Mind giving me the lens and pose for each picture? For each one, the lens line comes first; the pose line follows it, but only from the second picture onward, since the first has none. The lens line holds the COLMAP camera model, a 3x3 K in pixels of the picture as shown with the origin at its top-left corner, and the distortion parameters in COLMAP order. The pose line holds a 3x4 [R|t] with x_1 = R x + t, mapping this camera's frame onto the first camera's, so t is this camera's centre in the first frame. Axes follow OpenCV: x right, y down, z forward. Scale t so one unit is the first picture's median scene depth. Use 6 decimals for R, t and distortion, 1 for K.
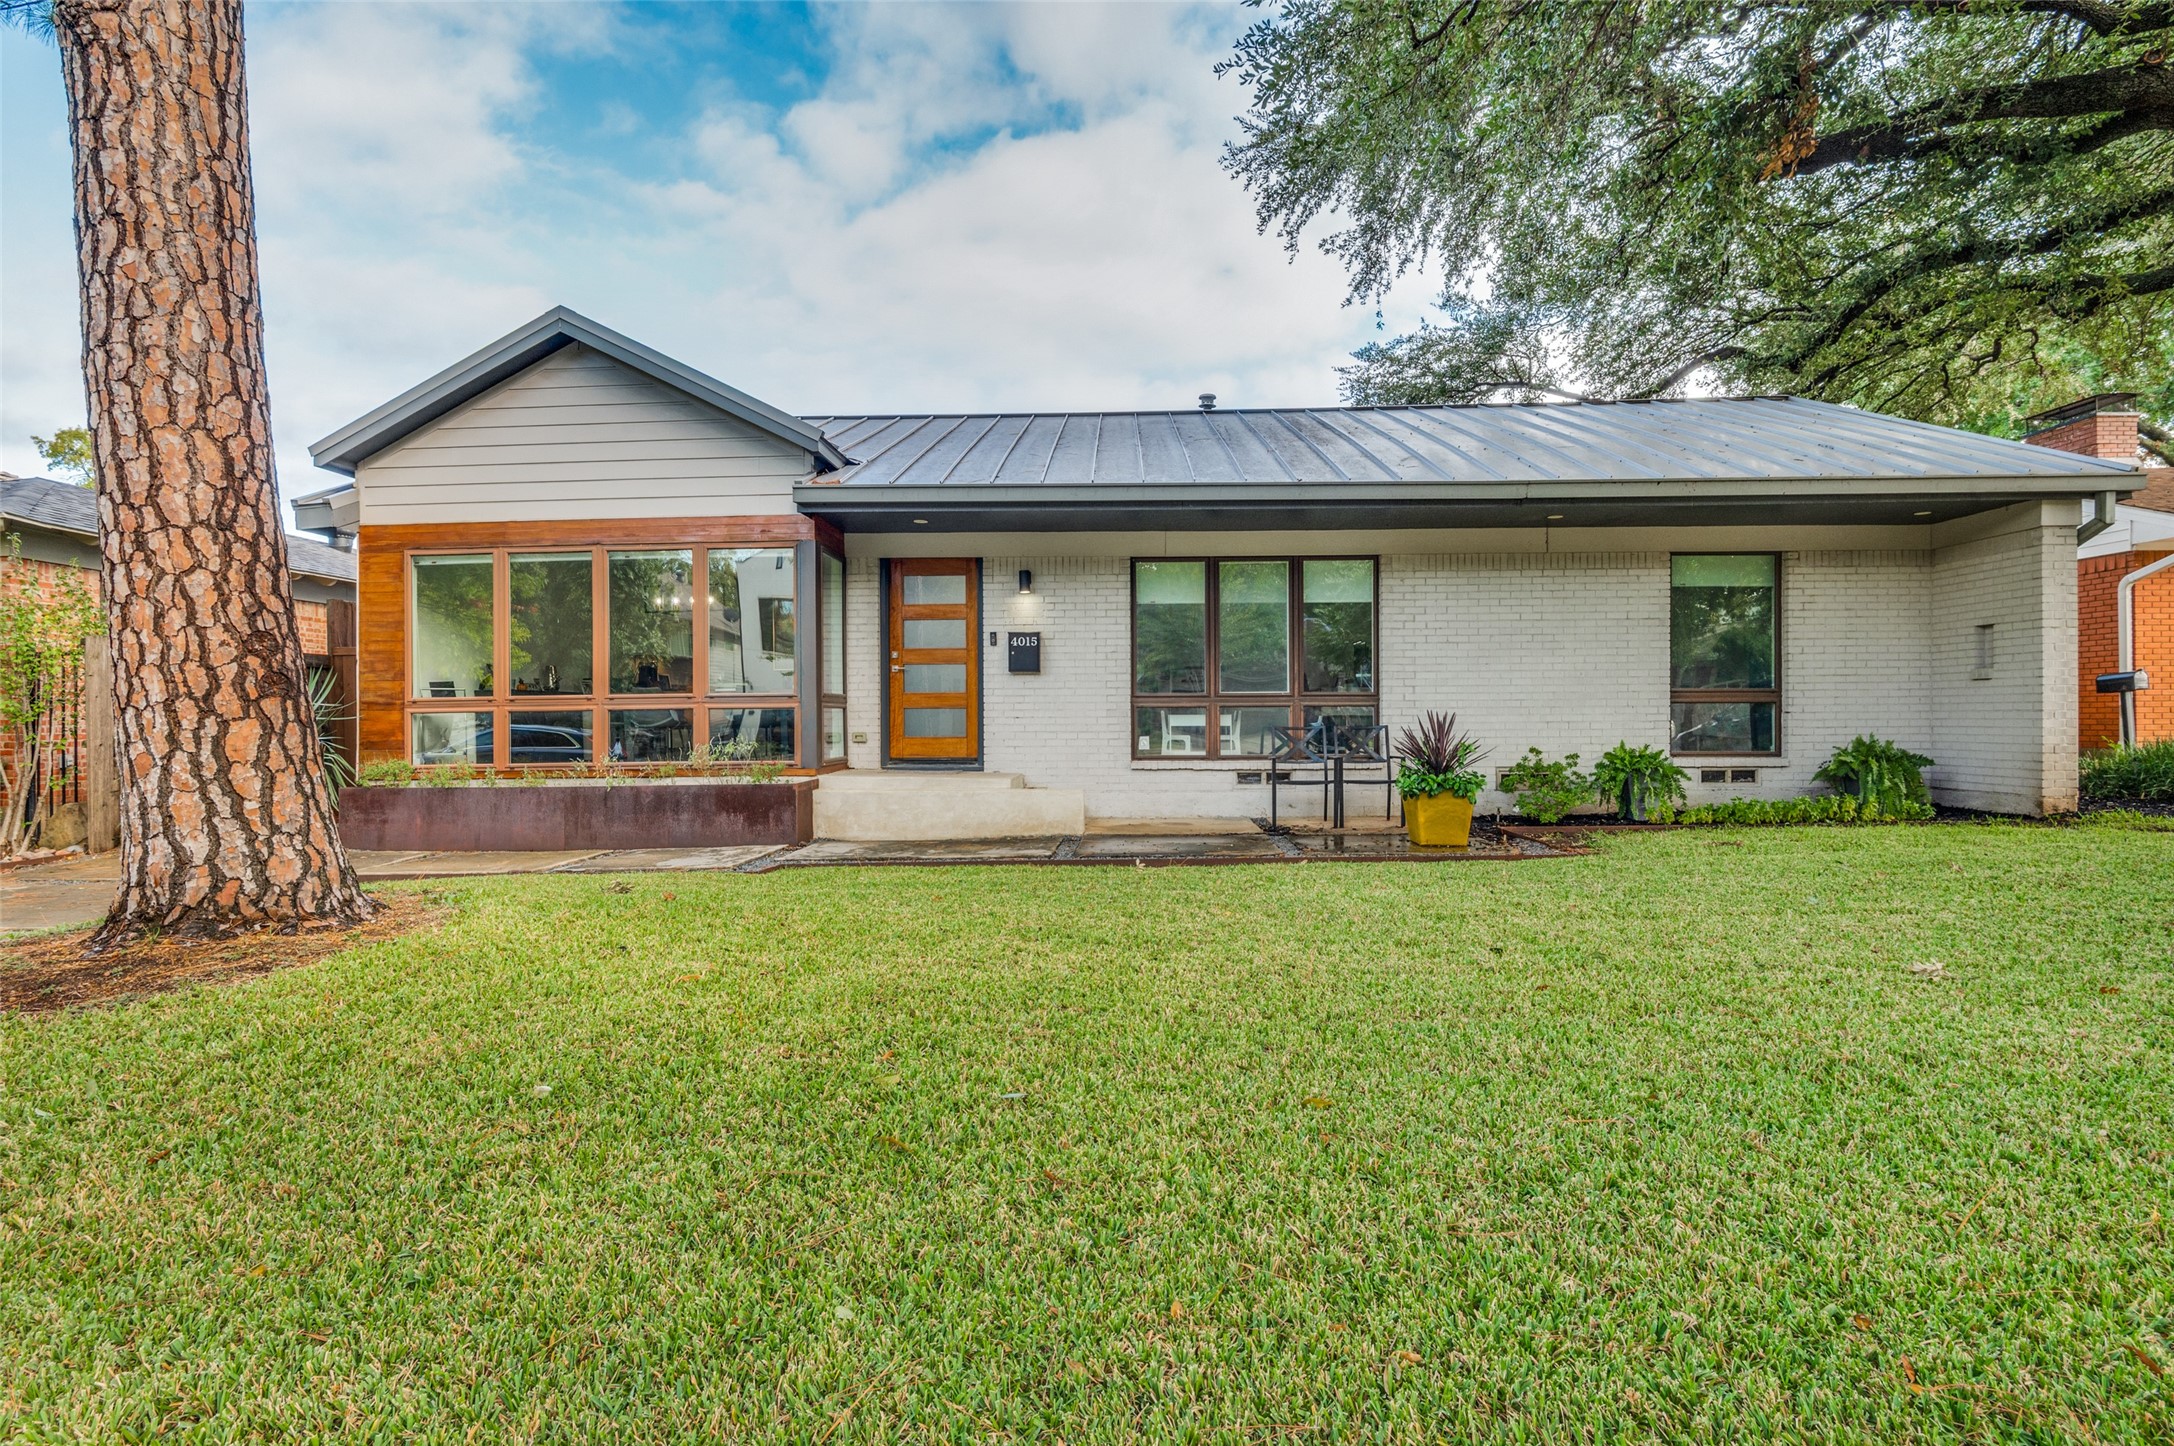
lens RADIAL K [[1034.9, 0, 1083.3], [0, 1034.9, 728.8], [0, 0, 1]] dist [-0.023849, -0.001789]
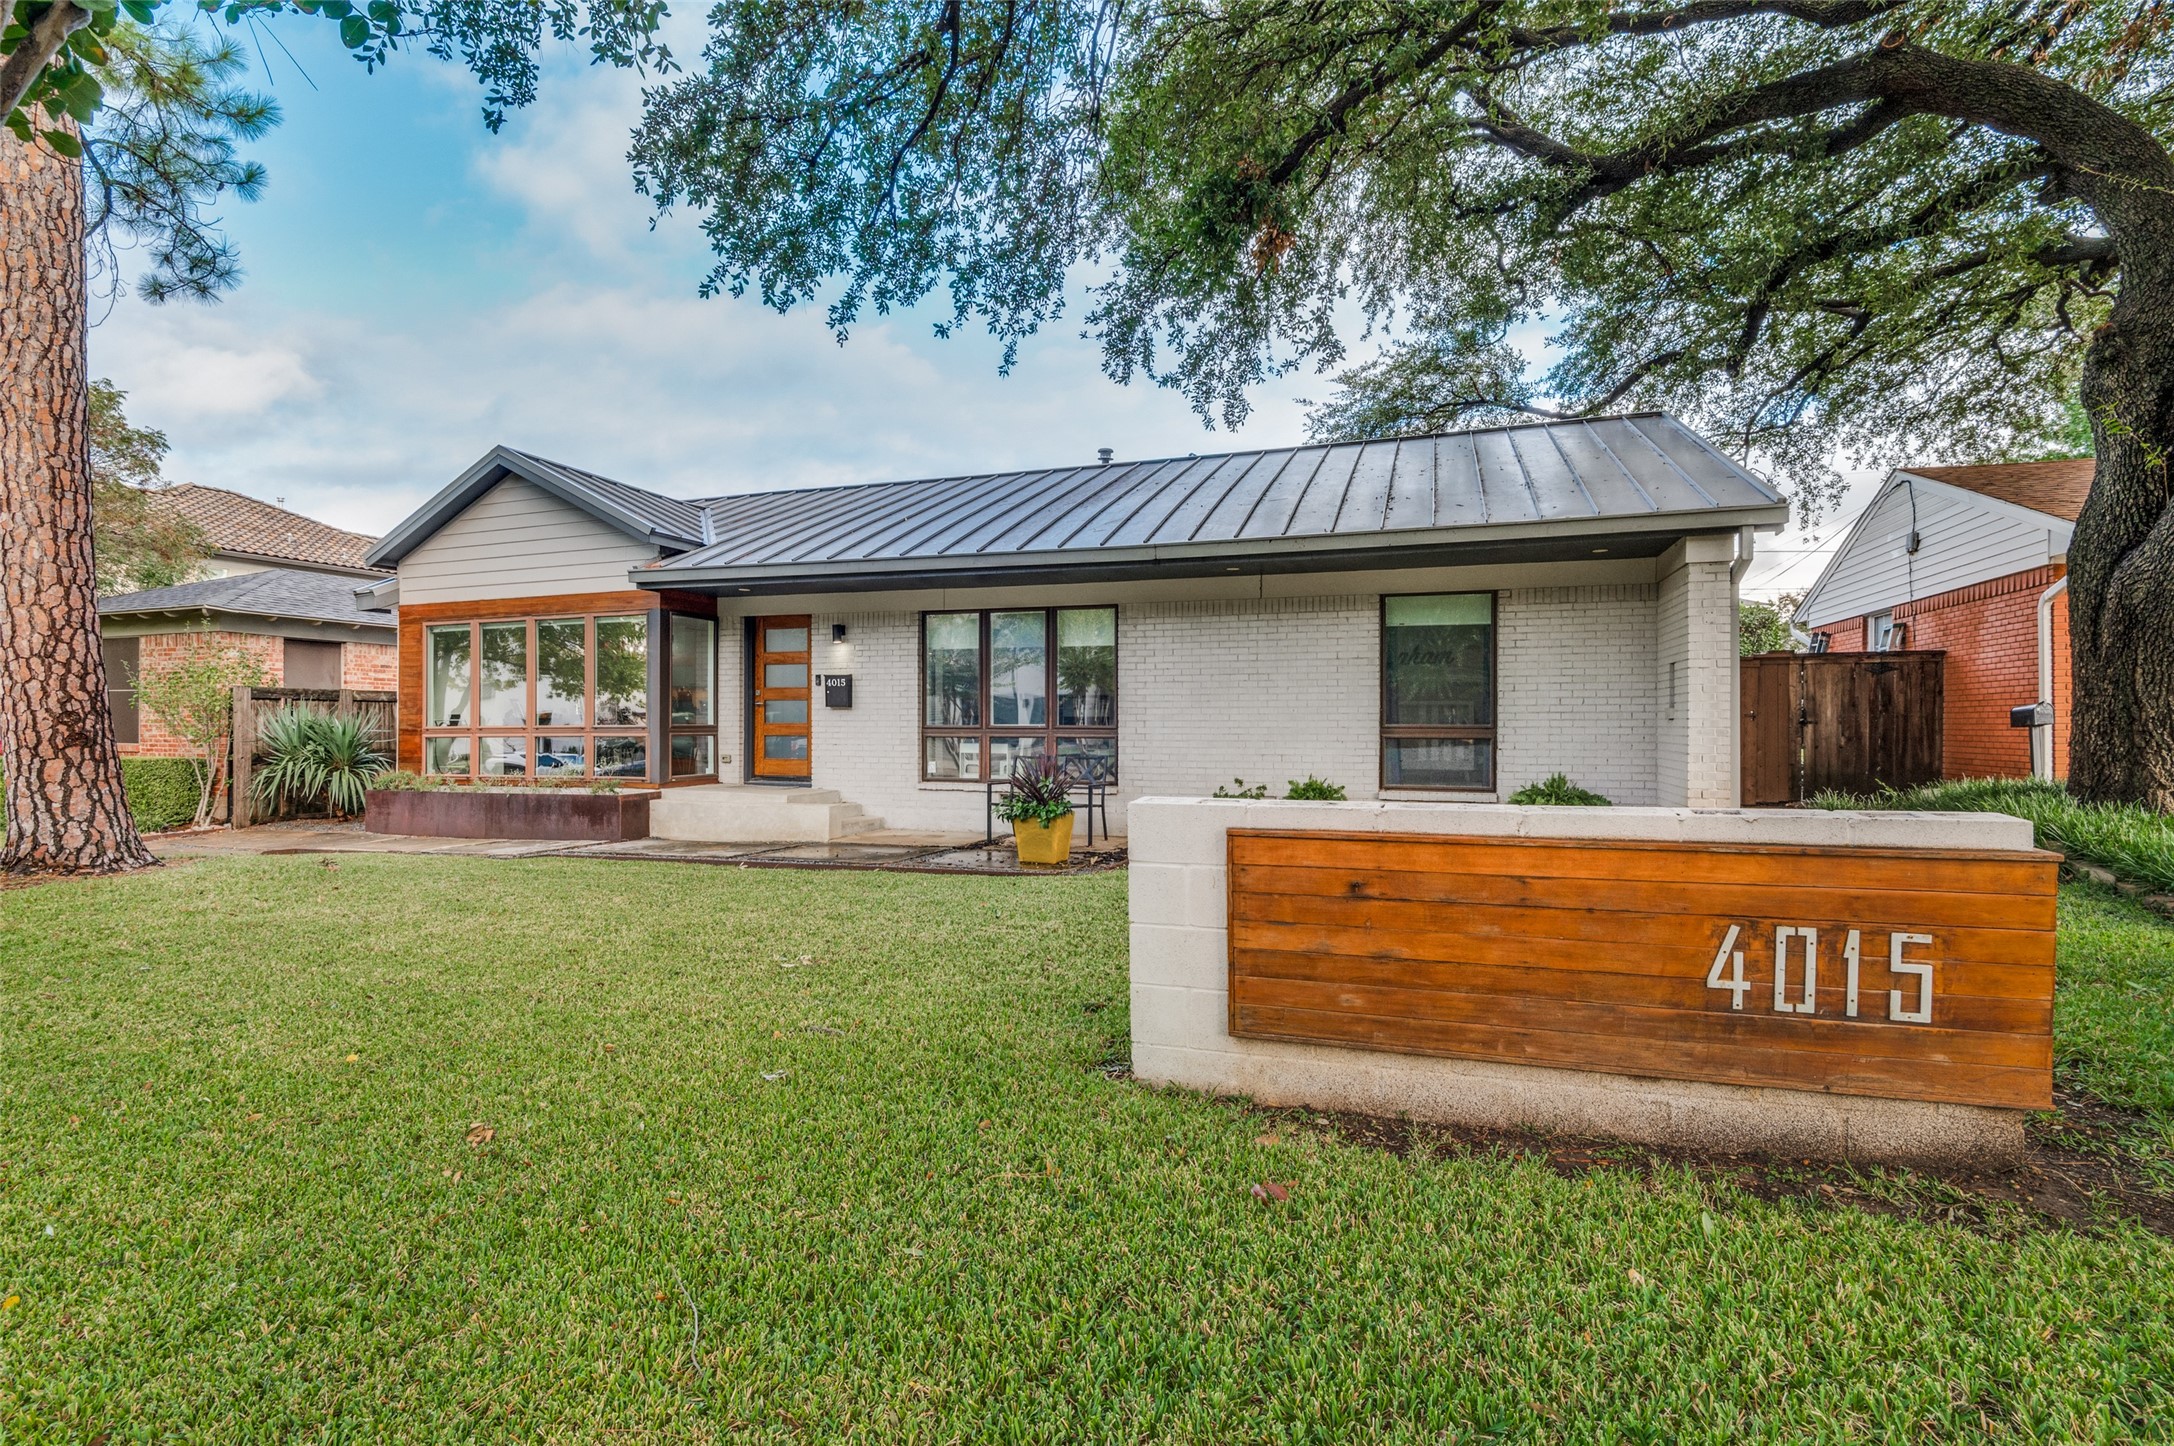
lens RADIAL K [[1034.9, 0, 1092.8], [0, 1034.9, 724.8], [0, 0, 1]] dist [-0.023849, -0.001789]
pose [[0.958322, 0.007068, -0.285604, 1.482180], [-0.009115, 0.999941, -0.005838, -0.076726], [0.285546, 0.008198, 0.958330, -0.218999]]
